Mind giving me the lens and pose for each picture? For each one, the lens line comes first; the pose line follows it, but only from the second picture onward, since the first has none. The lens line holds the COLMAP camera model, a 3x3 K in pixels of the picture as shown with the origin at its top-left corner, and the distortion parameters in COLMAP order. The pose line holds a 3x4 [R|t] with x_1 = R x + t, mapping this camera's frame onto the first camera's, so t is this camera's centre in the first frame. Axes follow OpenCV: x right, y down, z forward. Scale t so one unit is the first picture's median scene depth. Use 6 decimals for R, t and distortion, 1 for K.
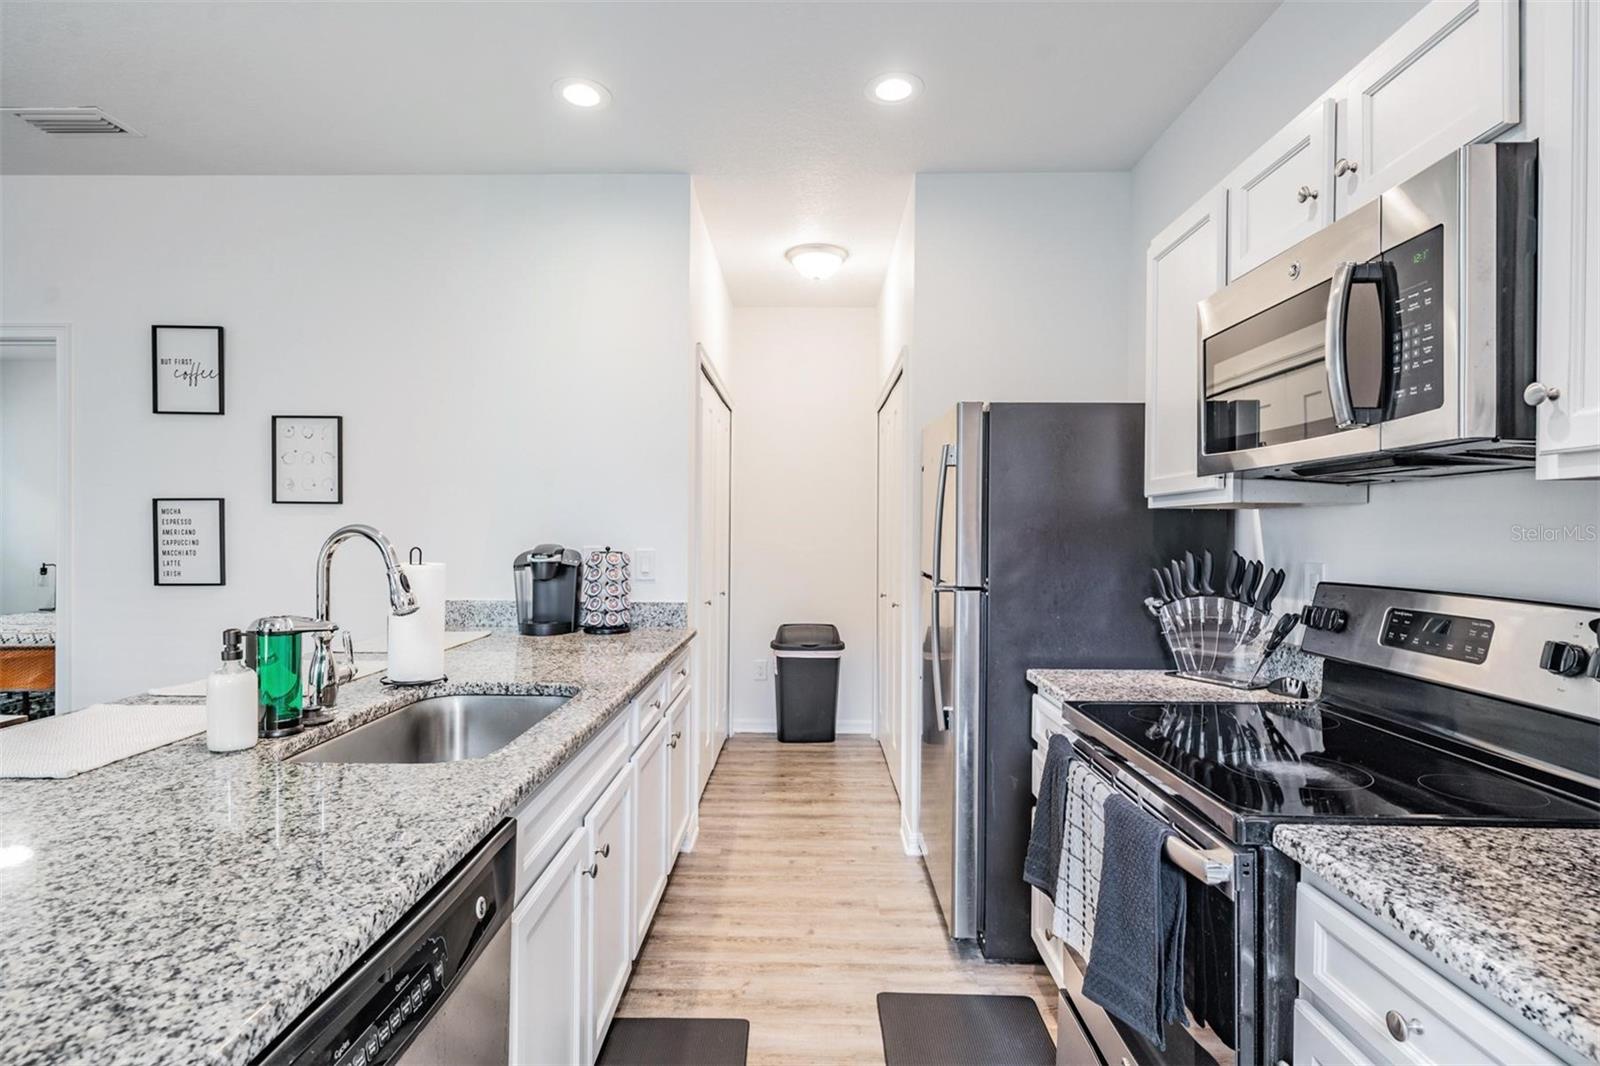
lens RADIAL K [[804.6, 0, 789.9], [0, 804.6, 534.6], [0, 0, 1]] dist [0.001357, -0.000374]
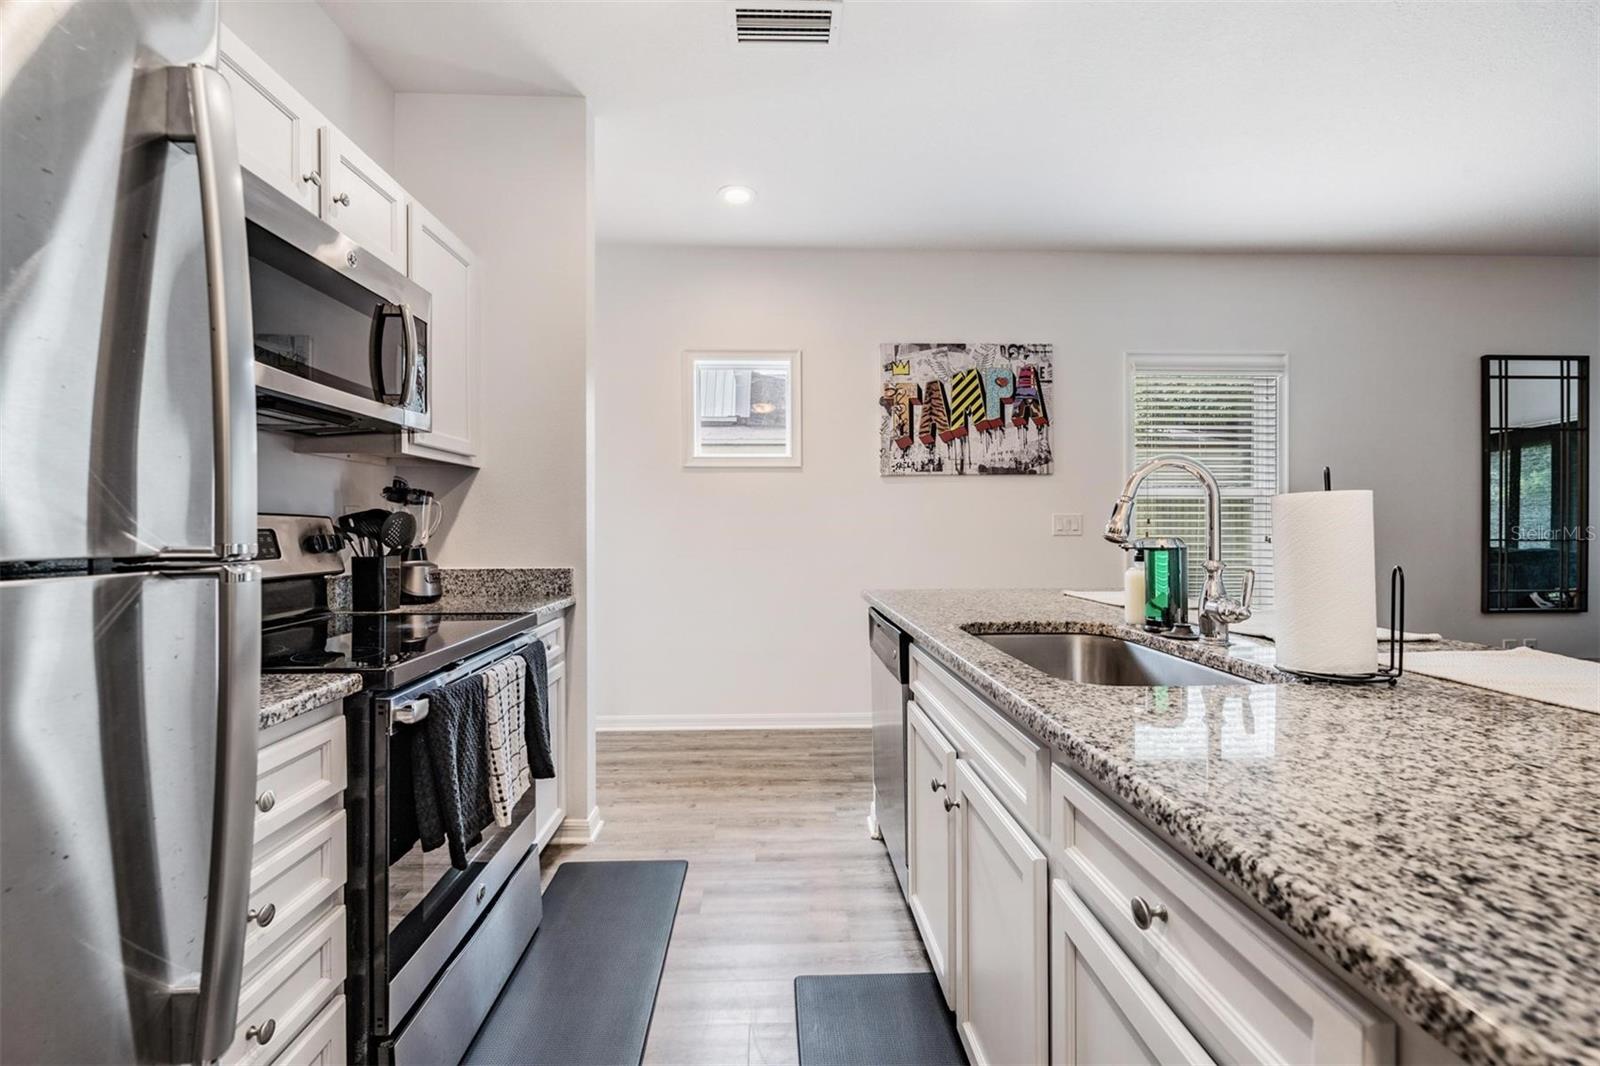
lens RADIAL K [[670.0, 0, 792.3], [0, 670.0, 527.0], [0, 0, 1]] dist [0.000711, -0.000009]
pose [[-0.998438, -0.002279, -0.055821, -0.003910], [-0.002705, 0.999968, 0.007553, 0.041143], [0.055802, 0.007692, -0.998412, 1.024427]]
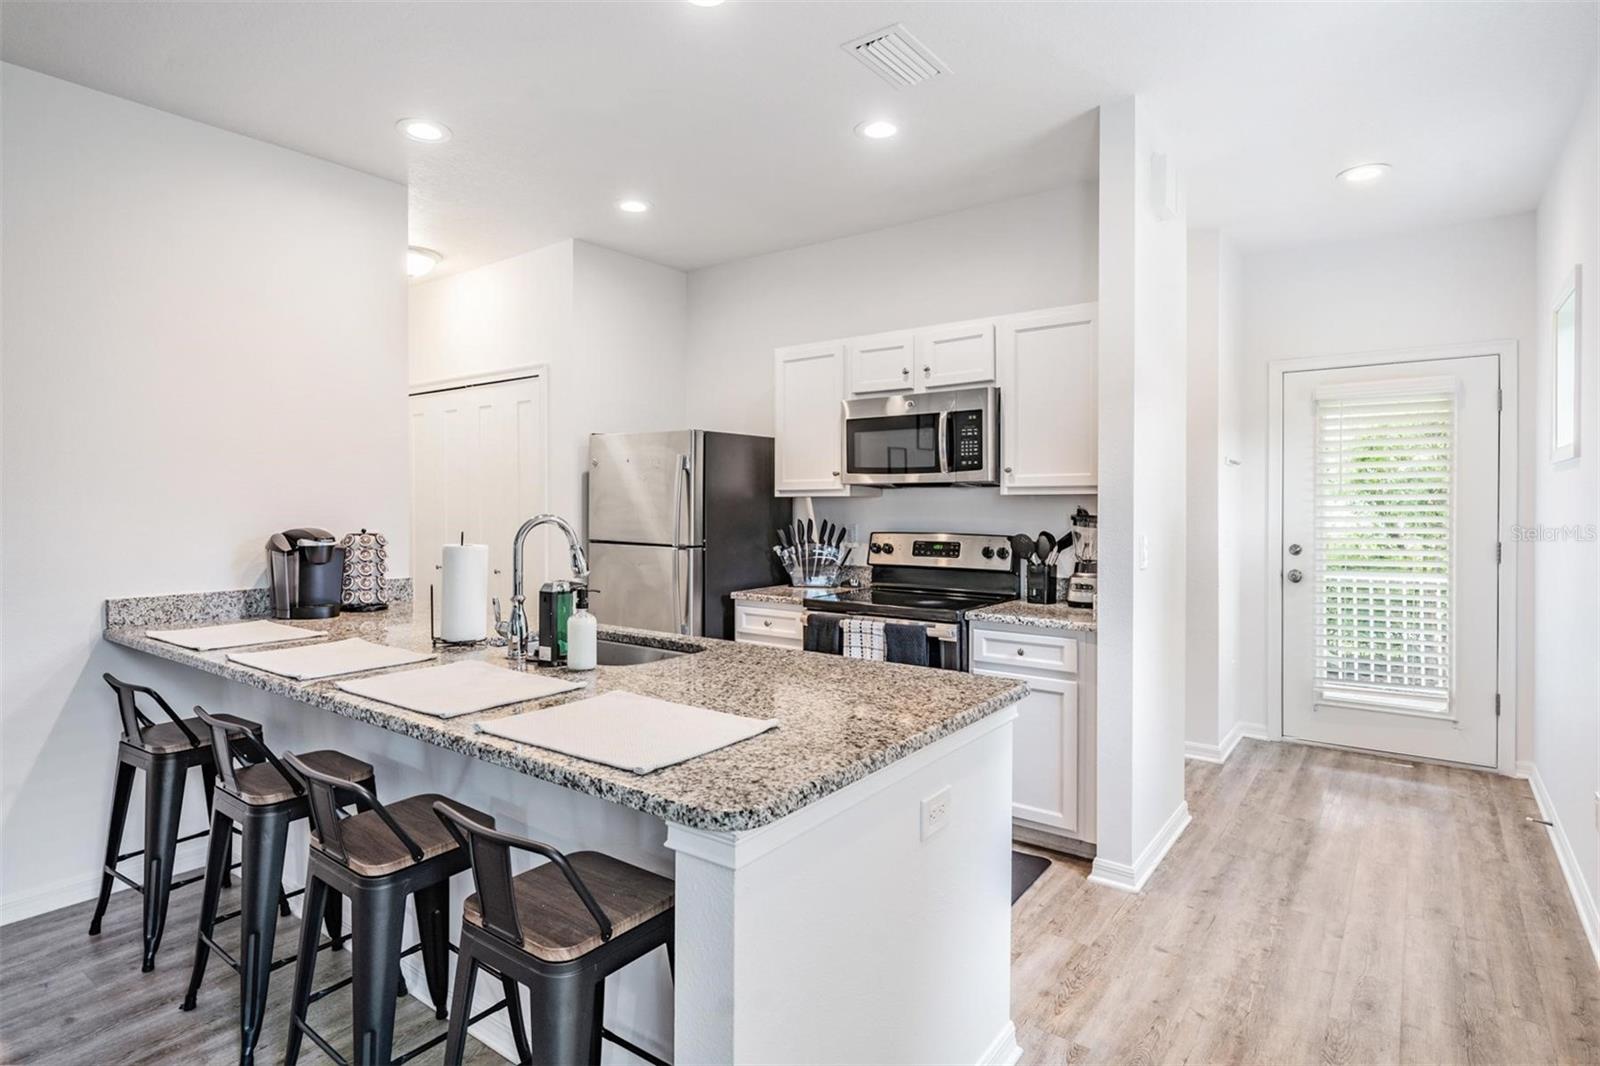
lens RADIAL K [[836.0, 0, 786.7], [0, 836.0, 511.5], [0, 0, 1]] dist [0.004397, -0.000609]
pose [[0.588015, -0.015348, 0.808705, -0.811335], [0.007707, 0.999881, 0.013372, -0.018744], [-0.808813, -0.001631, 0.588063, -0.095057]]
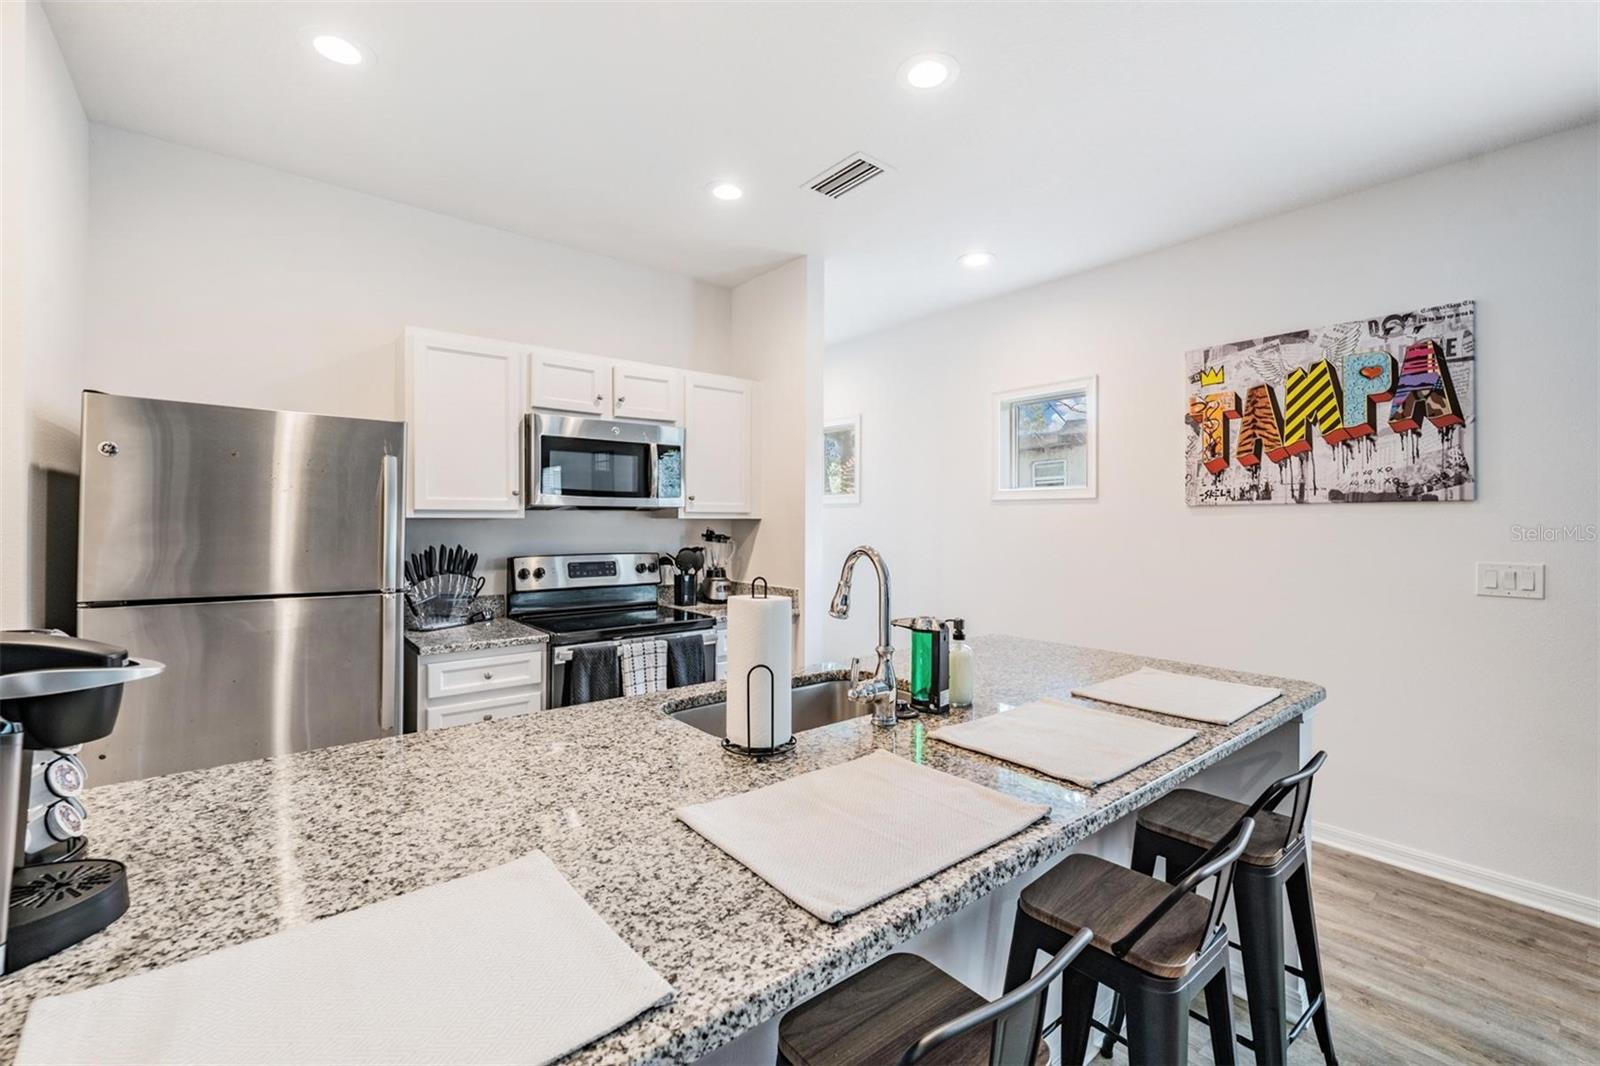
lens RADIAL K [[677.6, 0, 797.6], [0, 677.6, 519.6], [0, 0, 1]] dist [-0.001510, -0.000139]
pose [[-0.646073, -0.008074, 0.763233, -0.678482], [-0.004203, 0.999967, 0.007020, -0.031144], [-0.763264, 0.001327, -0.646085, 0.951511]]
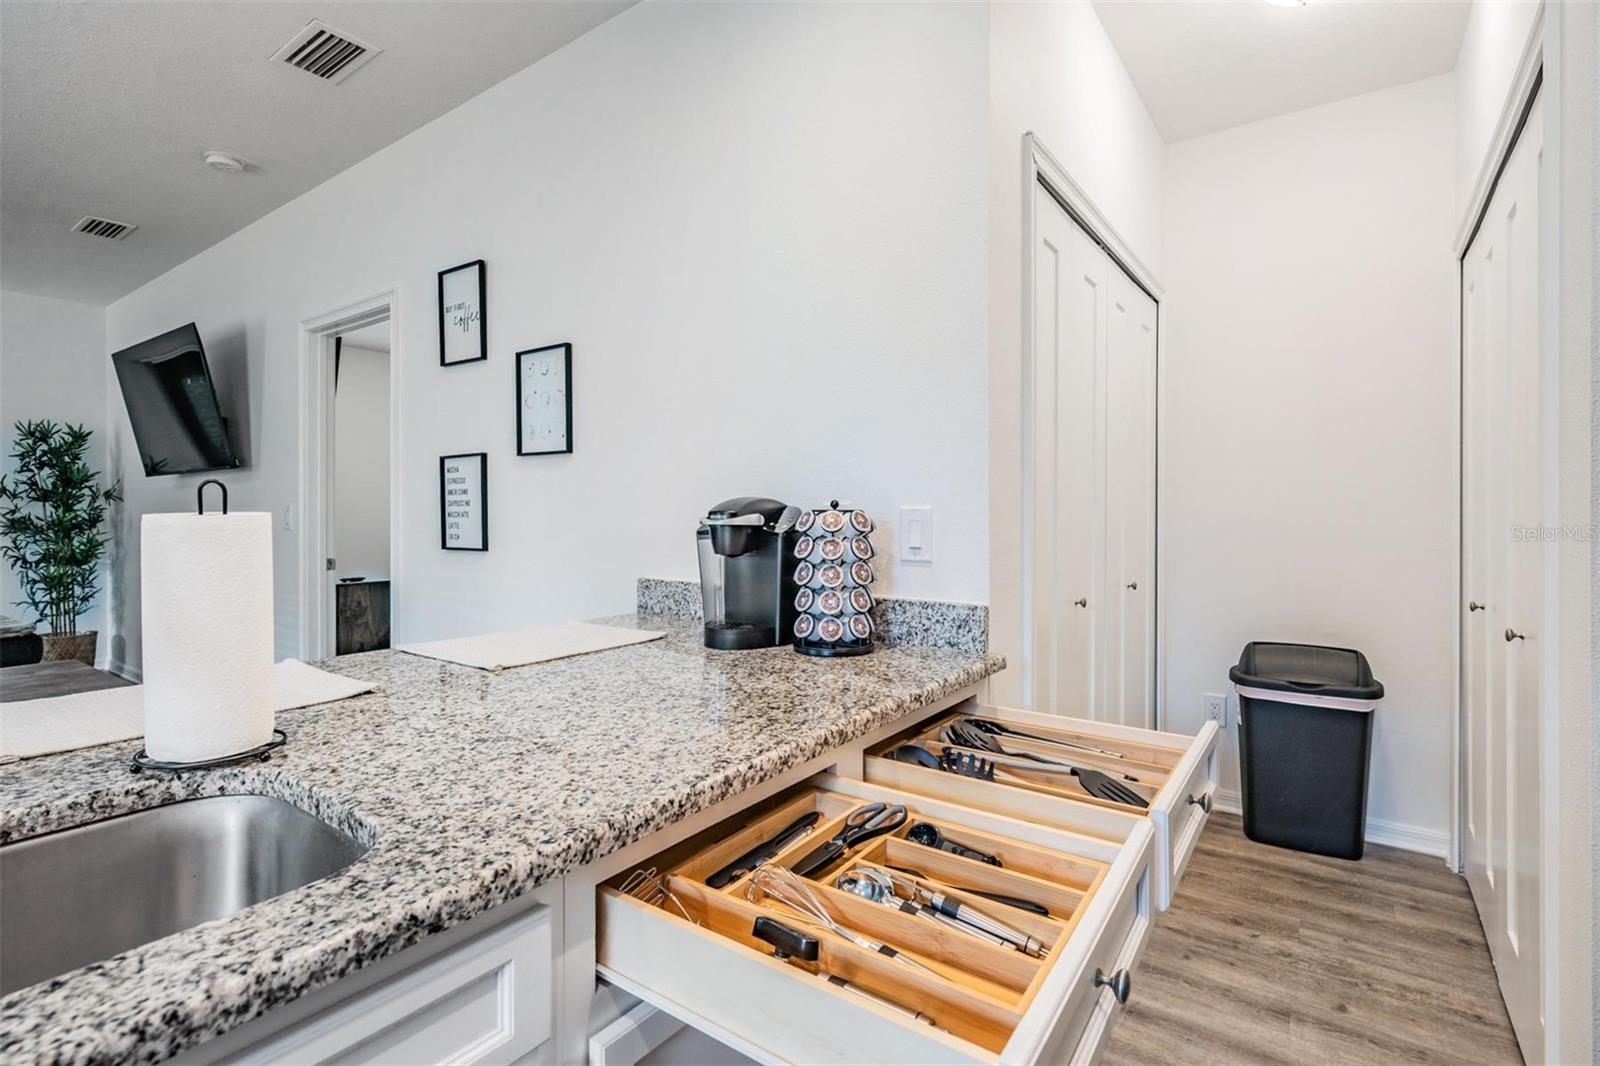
lens RADIAL K [[759.1, 0, 790.0], [0, 759.1, 511.6], [0, 0, 1]] dist [0.001958, 0.000070]
pose [[0.817362, -0.003281, -0.576115, 0.059882], [0.001344, 0.999992, -0.003788, 0.025481], [0.576122, 0.002322, 0.817360, 0.558141]]
